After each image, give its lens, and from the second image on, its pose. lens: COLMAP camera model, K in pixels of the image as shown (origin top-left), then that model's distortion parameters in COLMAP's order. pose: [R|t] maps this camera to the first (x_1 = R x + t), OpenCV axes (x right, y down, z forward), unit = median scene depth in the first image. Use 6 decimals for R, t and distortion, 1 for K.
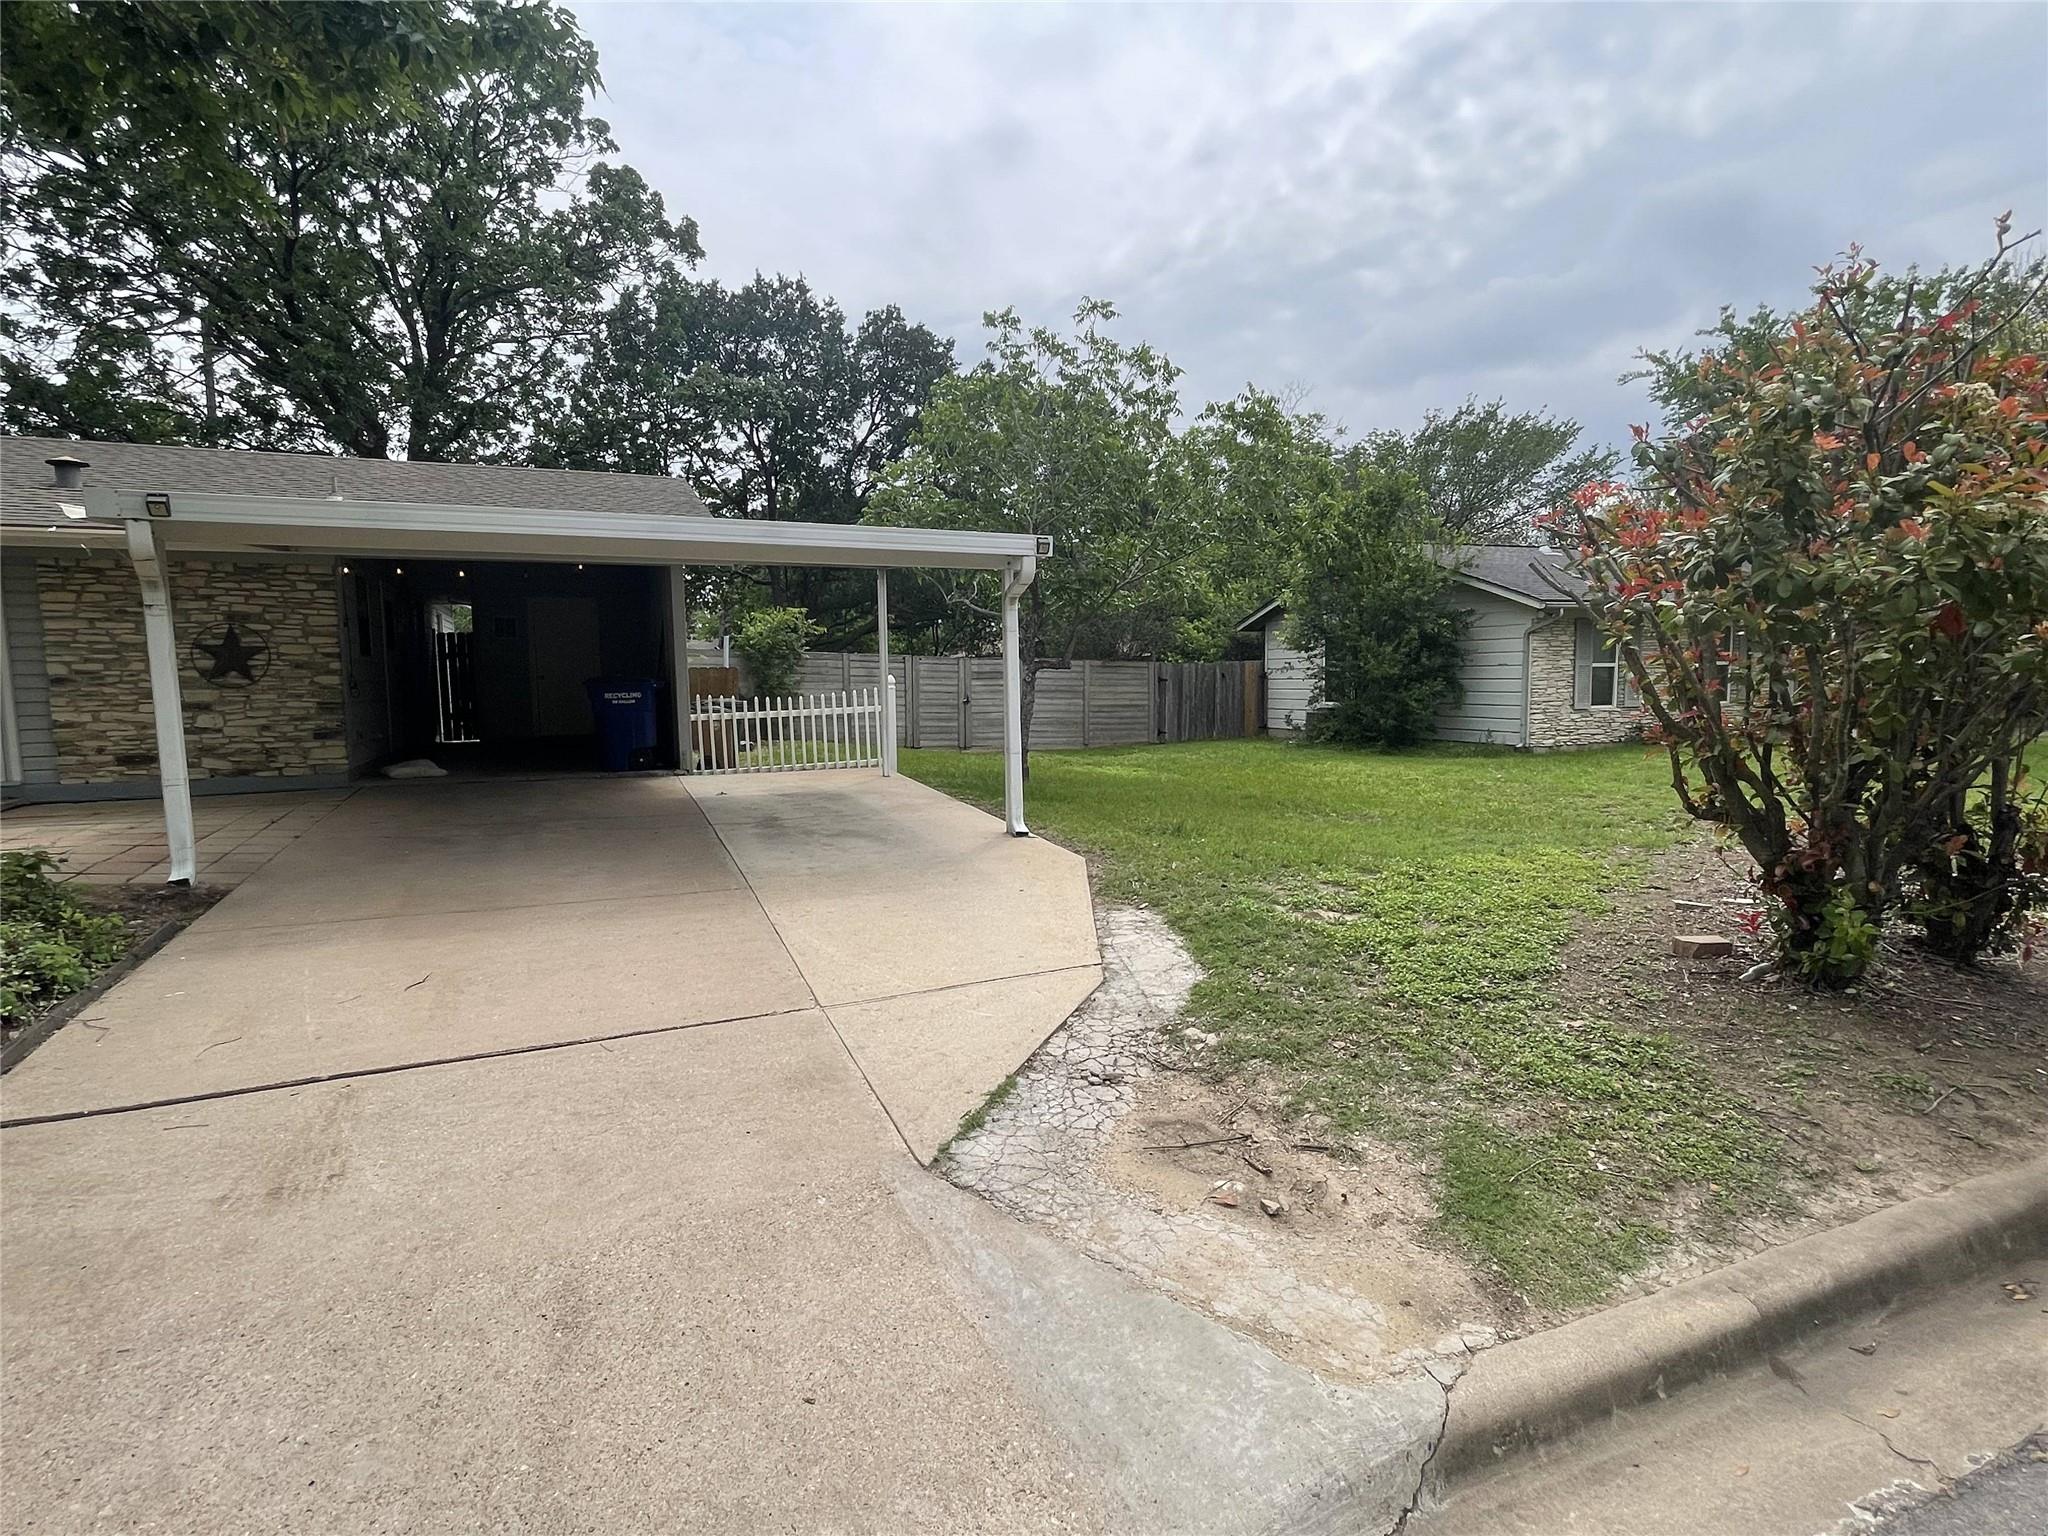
lens RADIAL K [[1039.8, 0, 1034.8], [0, 1039.8, 772.4], [0, 0, 1]] dist [-0.008396, 0.005087]
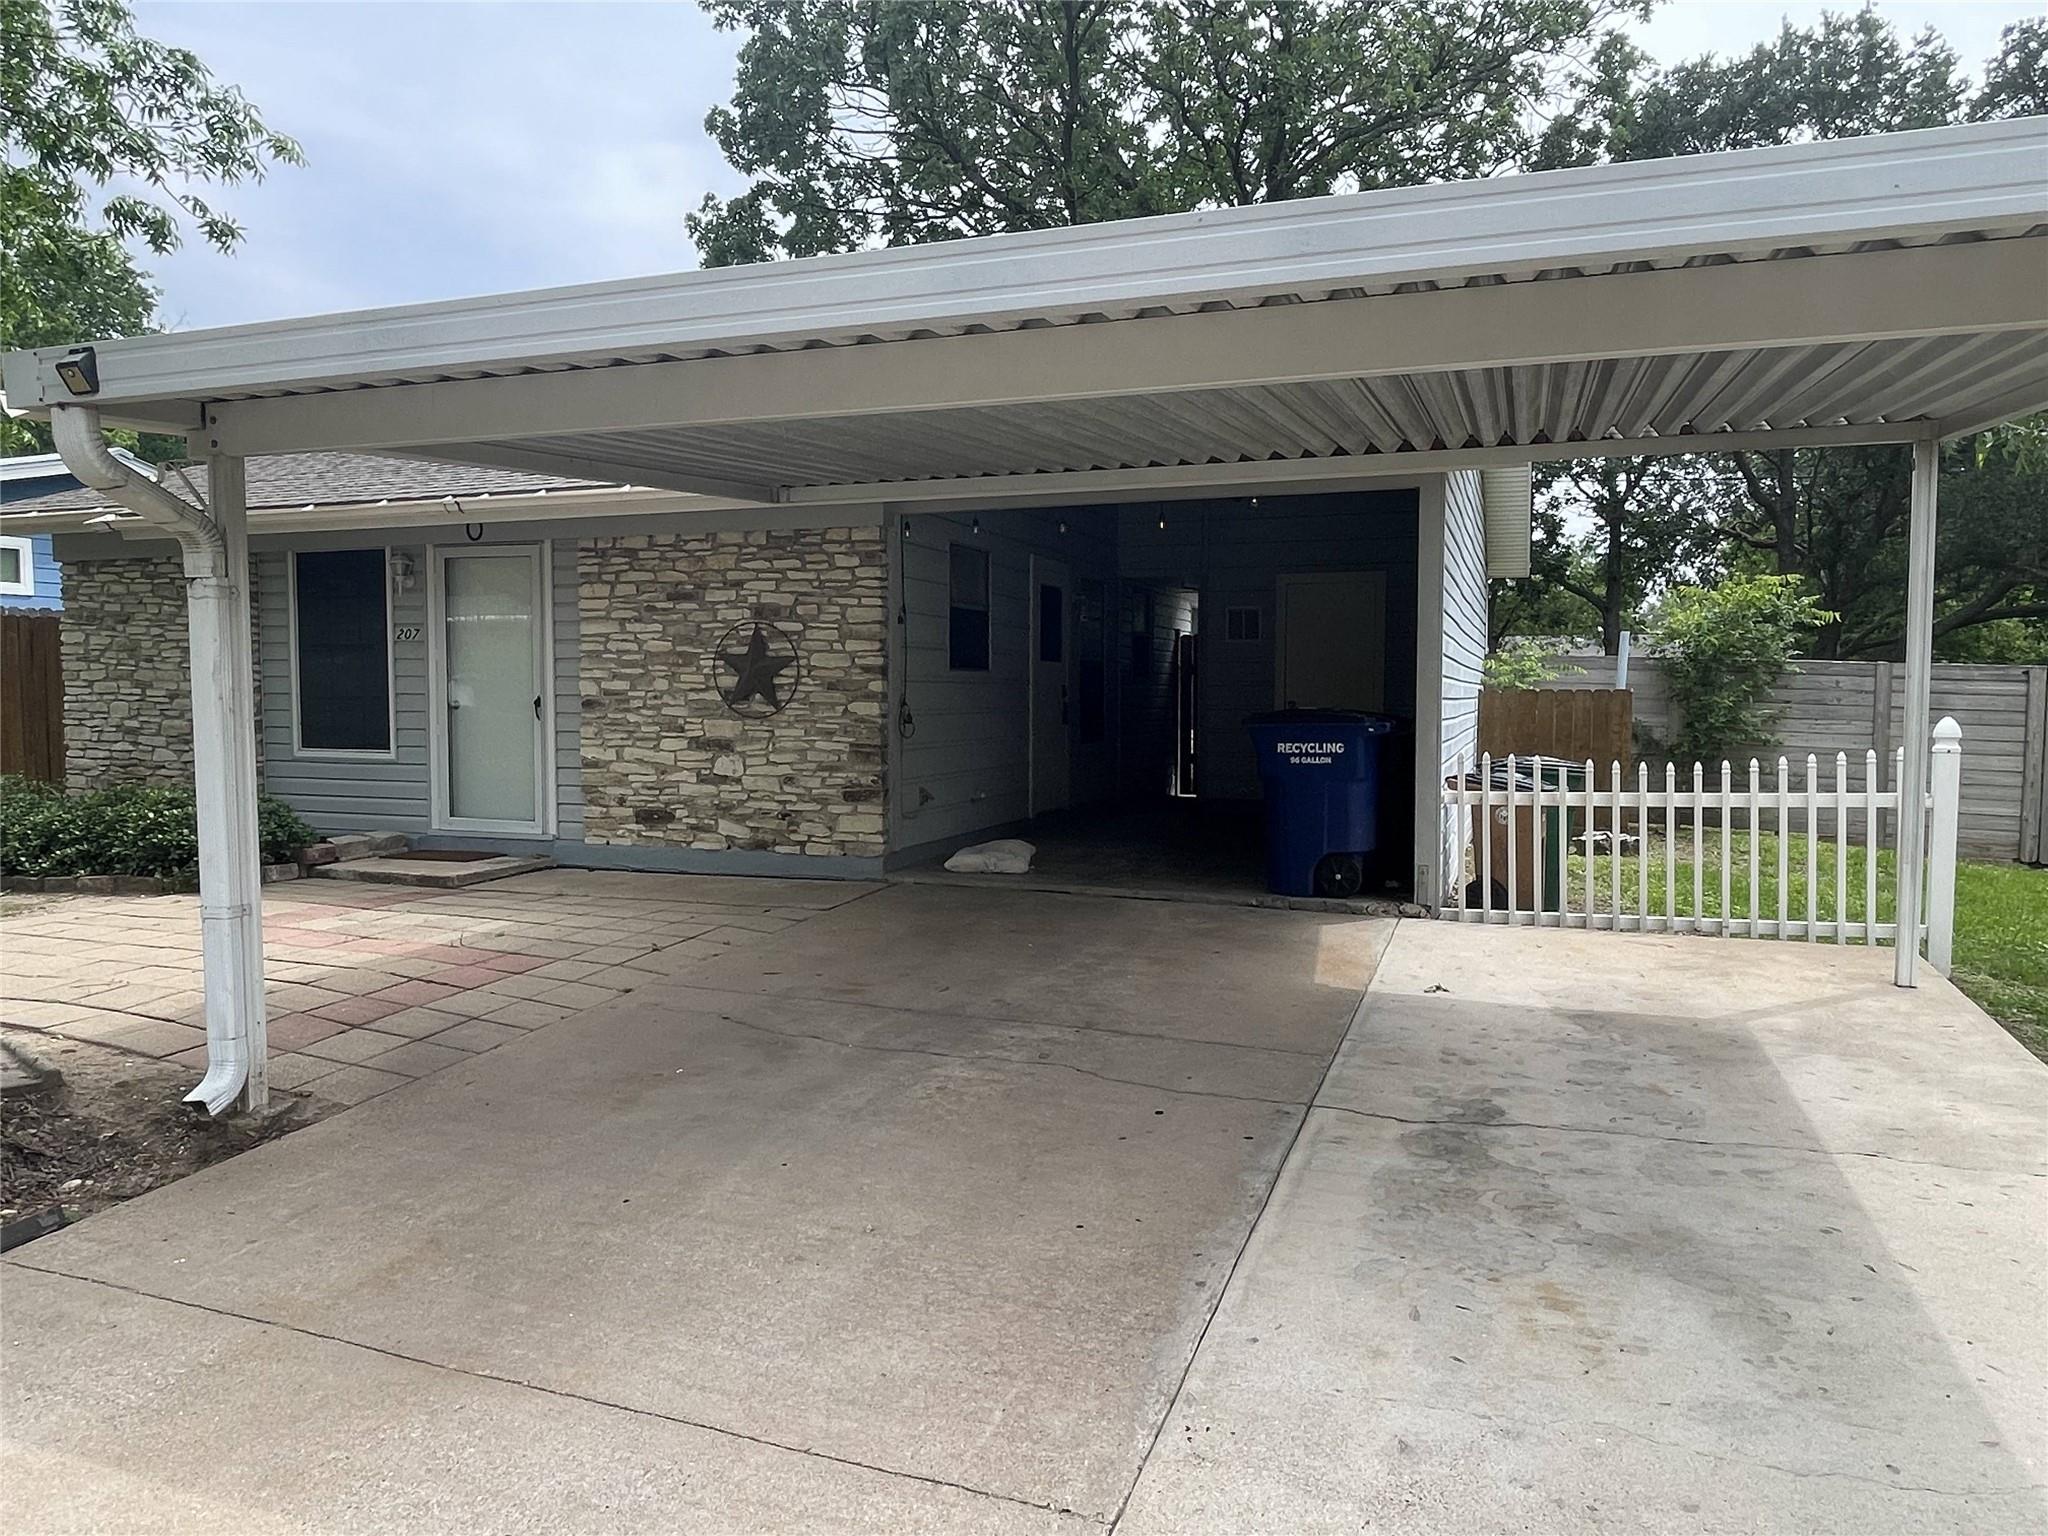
lens RADIAL K [[1378.7, 0, 1021.5], [0, 1378.7, 771.5], [0, 0, 1]] dist [-0.000061, 0.001060]
pose [[0.717259, 0.051652, -0.694889, -0.033061], [-0.076598, 0.997050, -0.004951, -0.055860], [0.692584, 0.056778, 0.719100, 0.480989]]
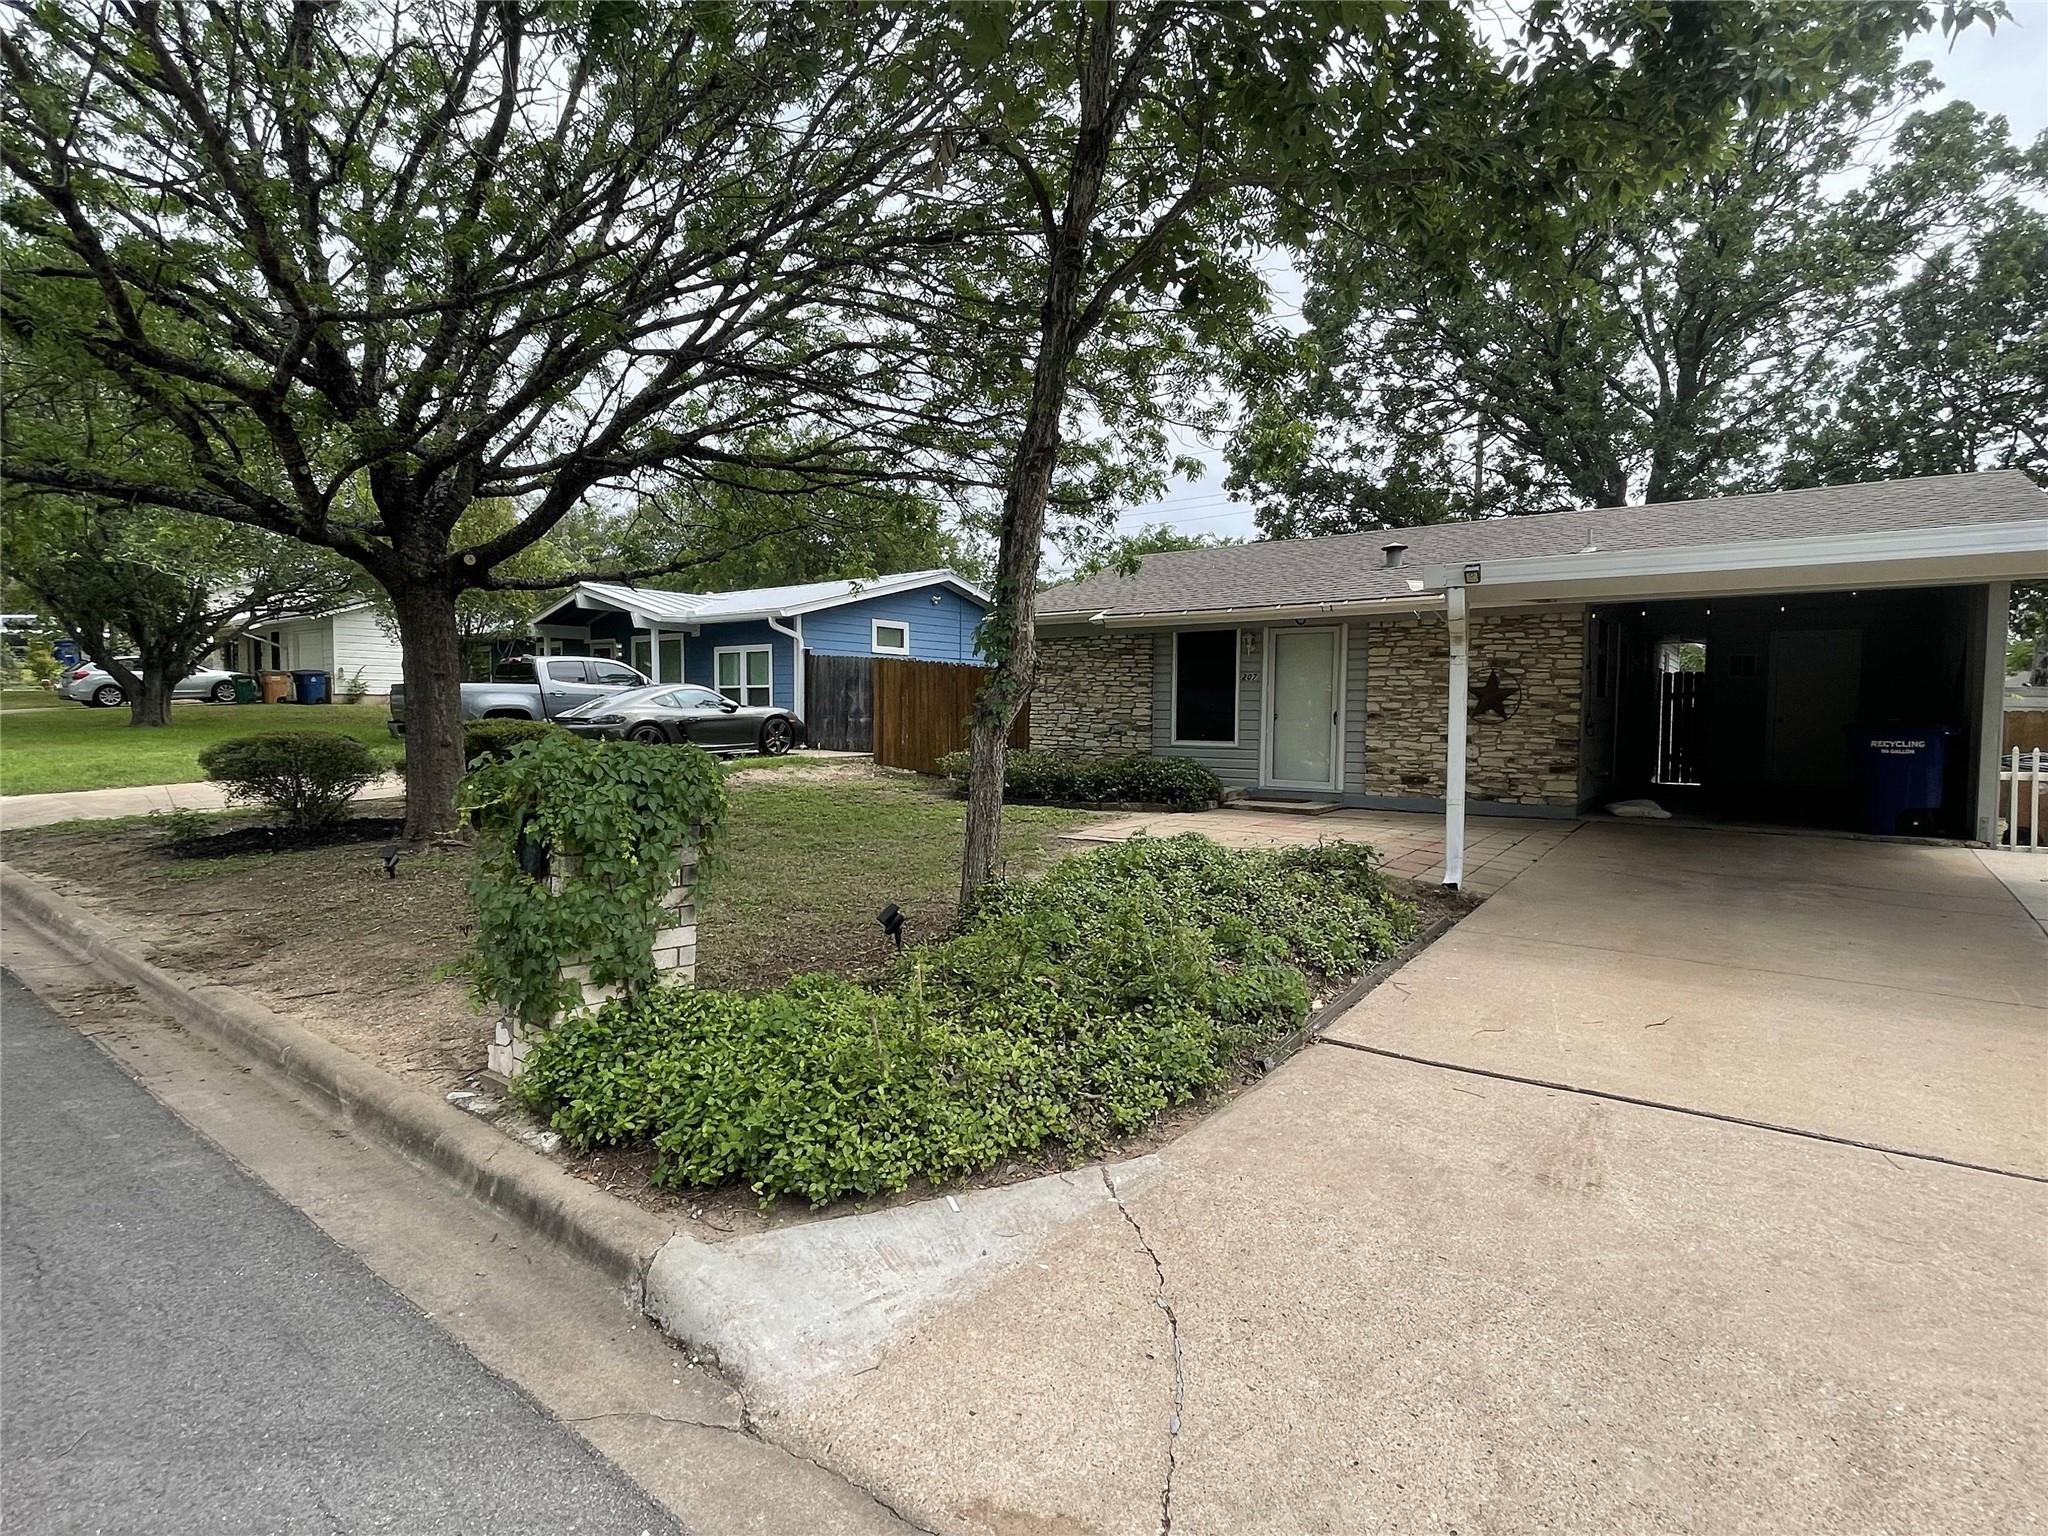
lens RADIAL K [[1039.8, 0, 1017.3], [0, 1039.8, 769.8], [0, 0, 1]] dist [-0.008396, 0.005087]
pose [[0.487464, 0.061139, -0.871000, -0.017892], [-0.095743, 0.995273, 0.016279, 0.000728], [0.867878, 0.075456, 0.491013, -0.022514]]
